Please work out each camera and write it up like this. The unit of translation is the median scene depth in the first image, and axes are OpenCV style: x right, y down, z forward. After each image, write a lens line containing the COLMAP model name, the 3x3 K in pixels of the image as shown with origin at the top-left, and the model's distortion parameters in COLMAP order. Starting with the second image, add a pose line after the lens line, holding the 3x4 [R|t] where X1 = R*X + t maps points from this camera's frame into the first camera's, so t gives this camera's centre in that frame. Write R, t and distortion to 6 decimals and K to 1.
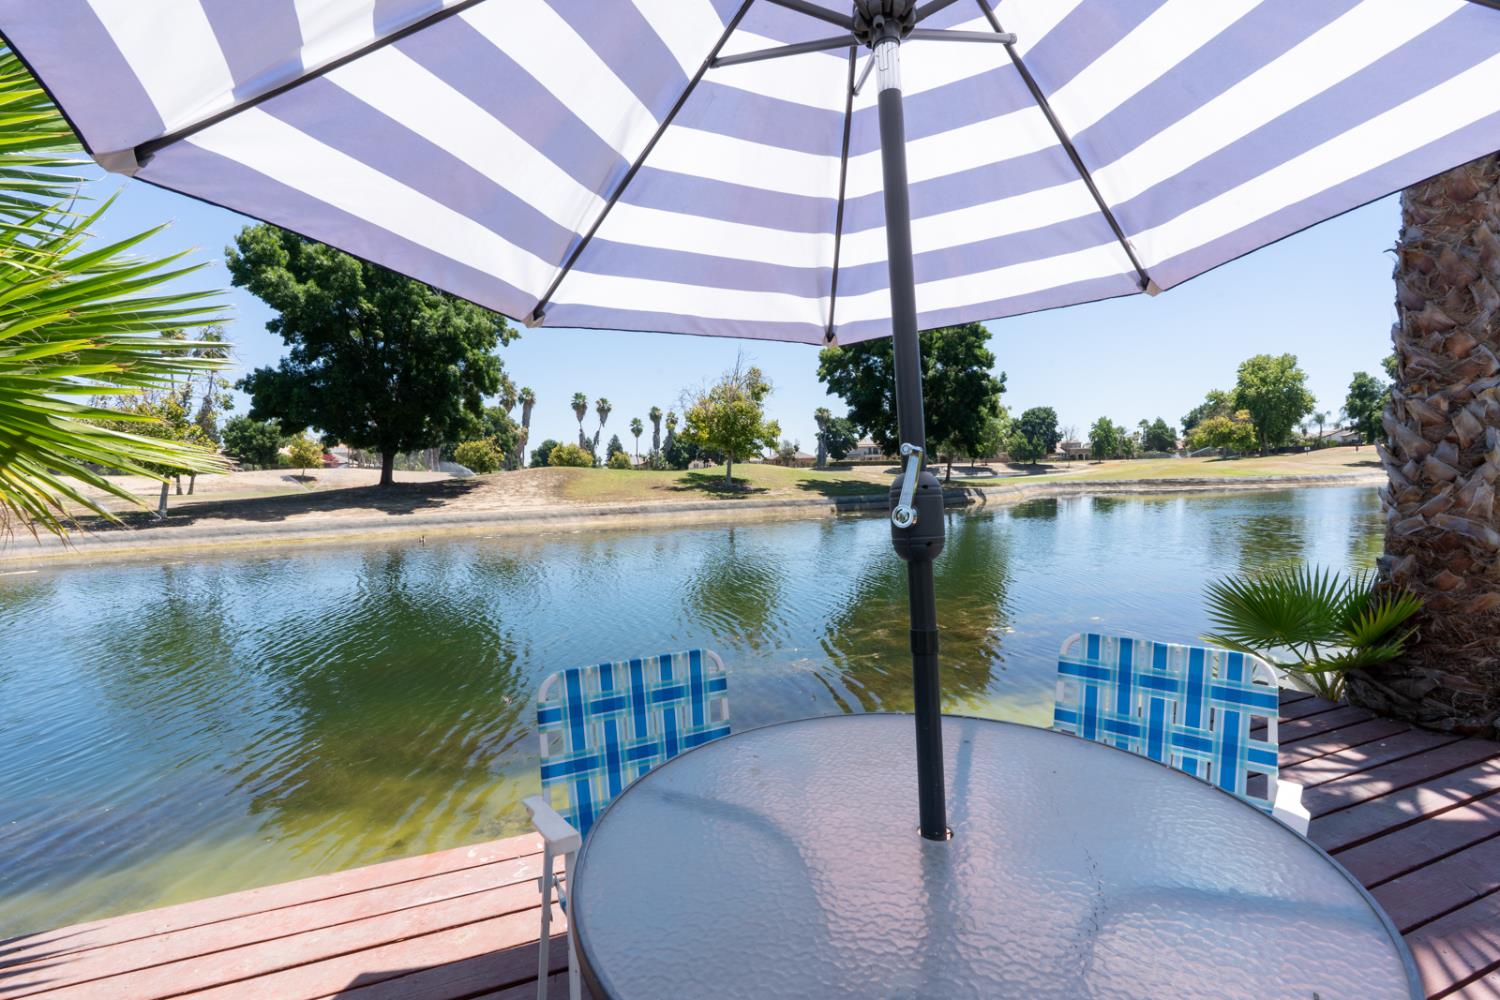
lens RADIAL K [[699.4, 0, 750.2], [0, 699.4, 478.7], [0, 0, 1]] dist [-0.000227, -0.000014]
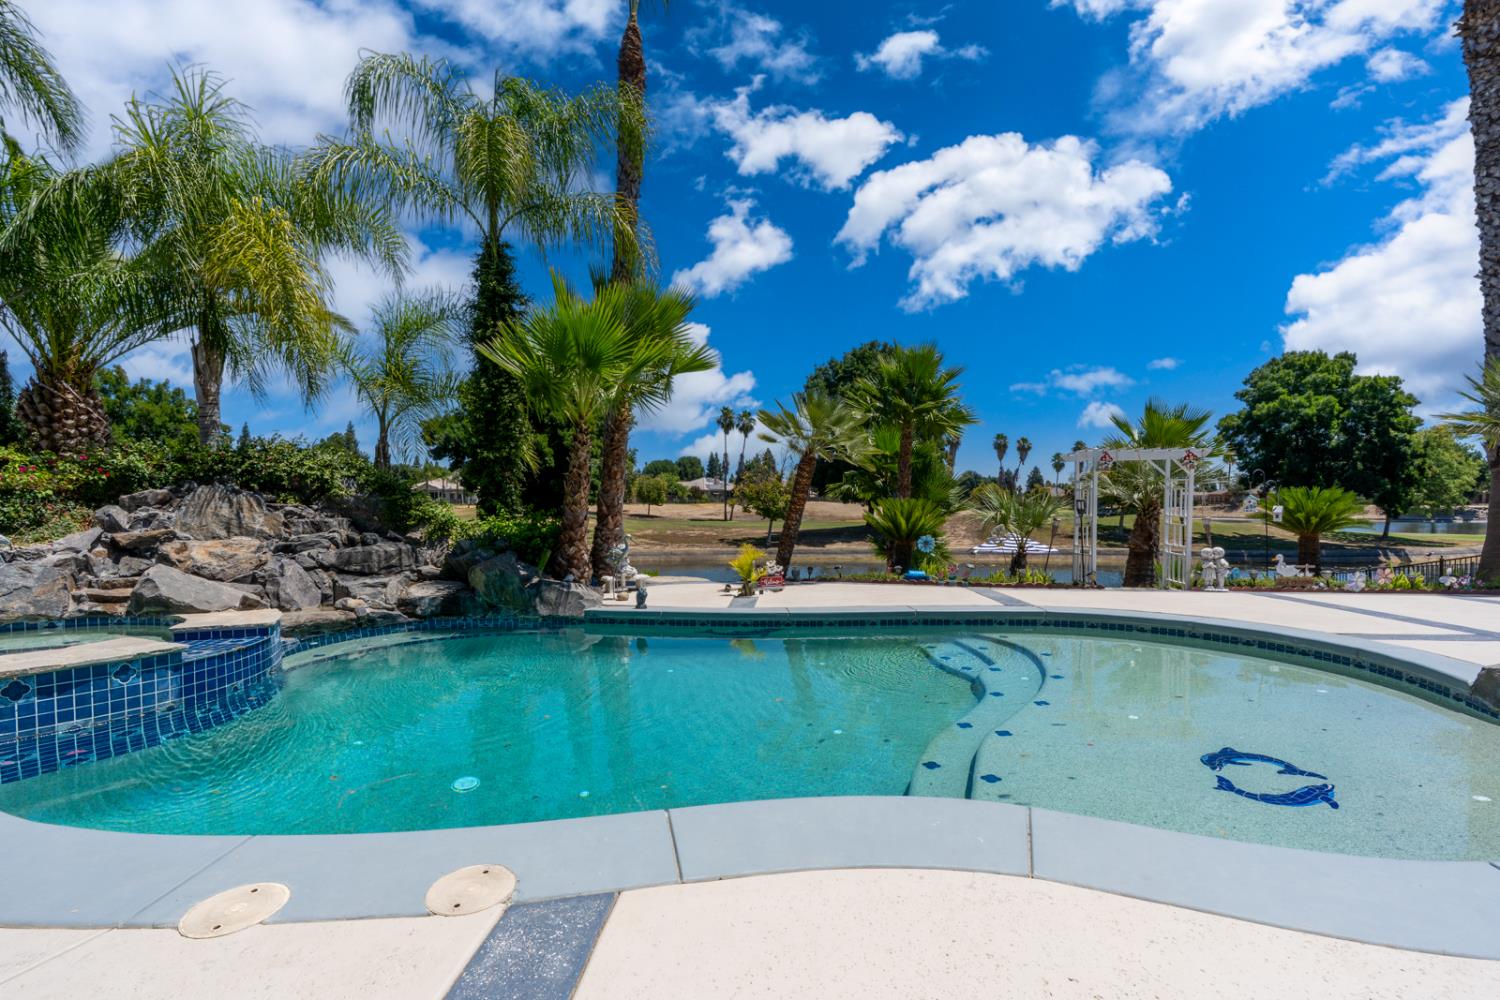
lens RADIAL K [[698.6, 0, 763.6], [0, 698.6, 530.1], [0, 0, 1]] dist [-0.003780, 0.001180]
pose [[0.845042, 0.047252, -0.532609, 0.092862], [-0.028289, 0.998644, 0.043713, -0.036231], [0.533952, -0.021872, 0.845232, -0.374871]]
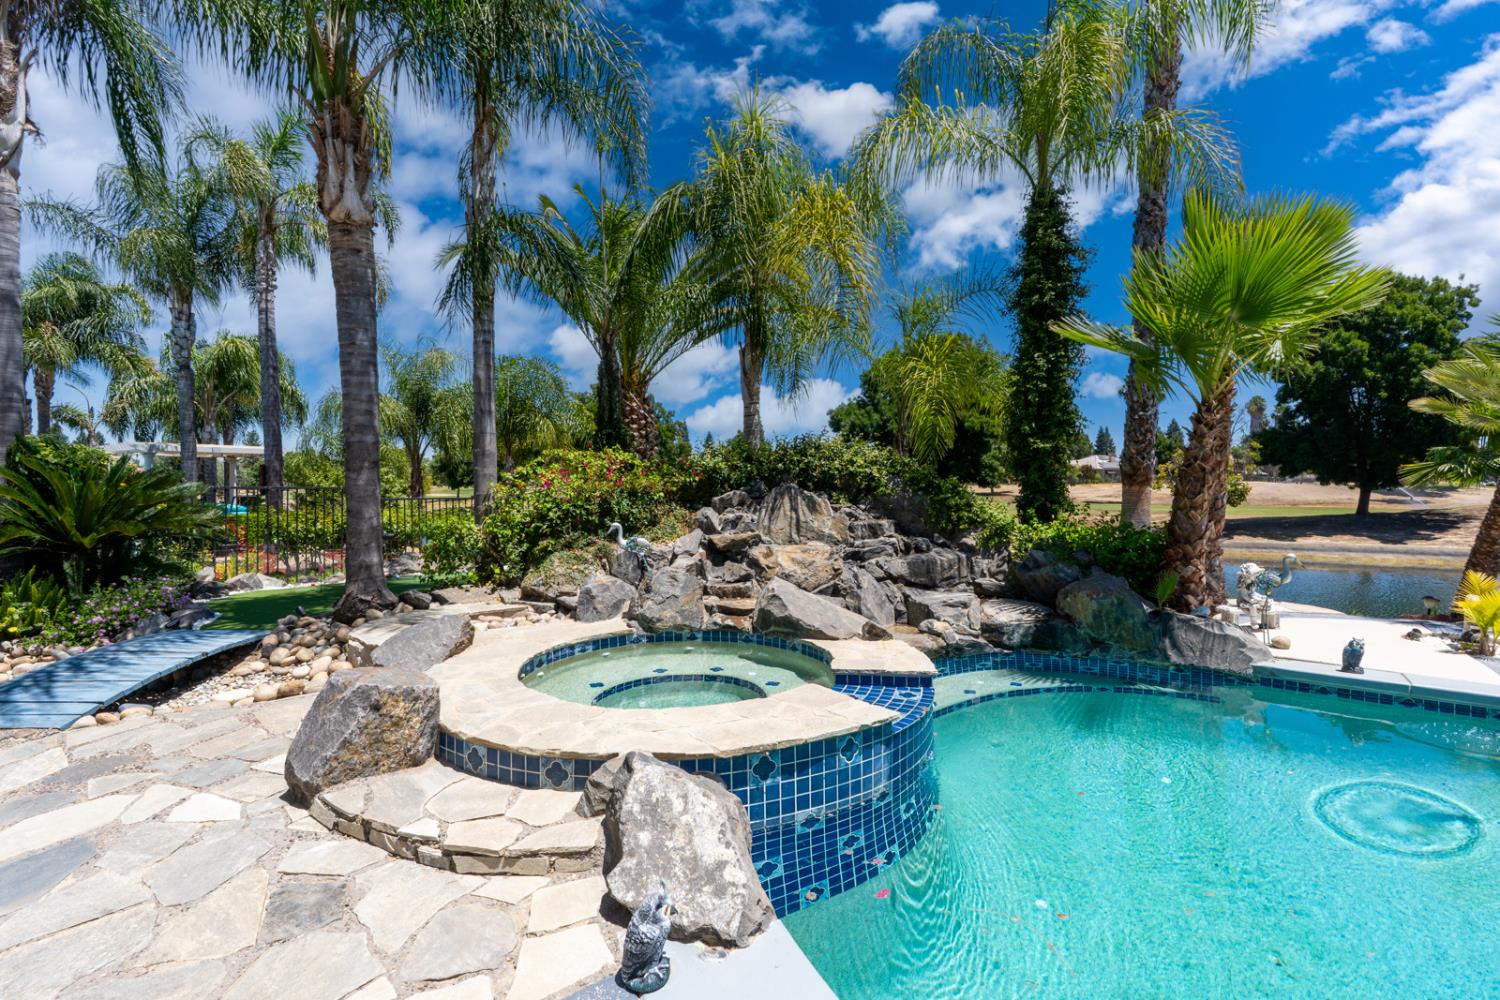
lens RADIAL K [[689.3, 0, 747.9], [0, 689.3, 495.4], [0, 0, 1]] dist [-0.004851, 0.000415]
pose [[0.454730, 0.041936, -0.889642, 0.033420], [-0.019488, 0.999120, 0.037136, -0.039381], [0.890416, 0.000450, 0.455147, -0.383838]]
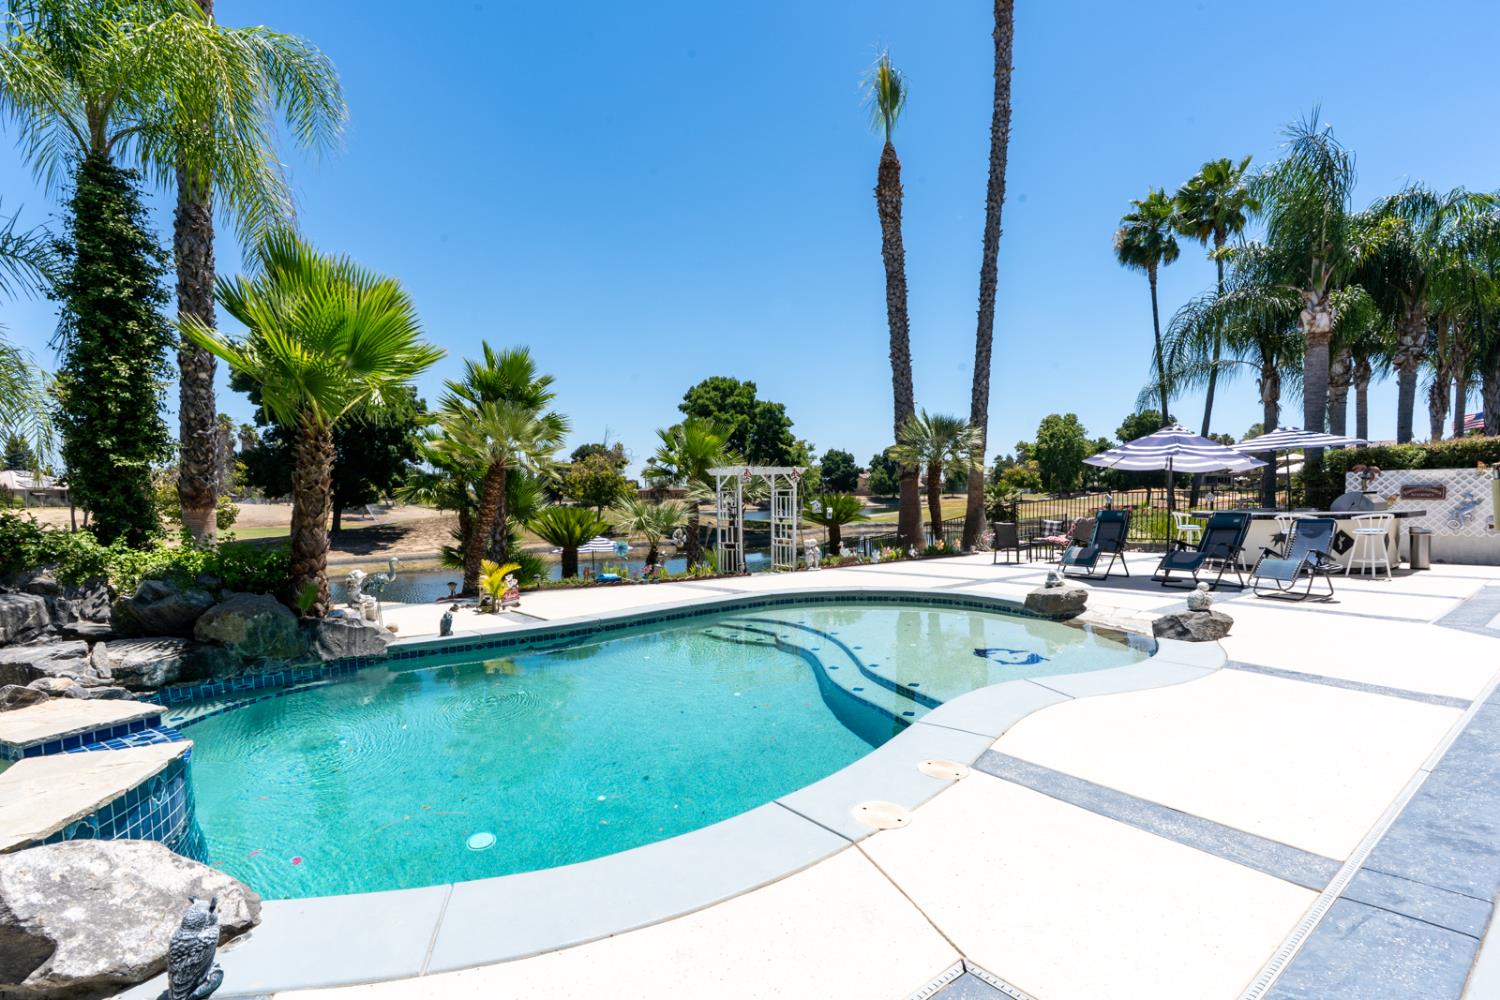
lens RADIAL K [[722.1, 0, 757.2], [0, 722.1, 540.1], [0, 0, 1]] dist [-0.000145, 0.000488]
pose [[0.984047, 0.001324, 0.177906, 0.021307], [-0.009650, 0.998897, 0.045942, -0.038734], [-0.177649, -0.046926, 0.982974, -0.418535]]
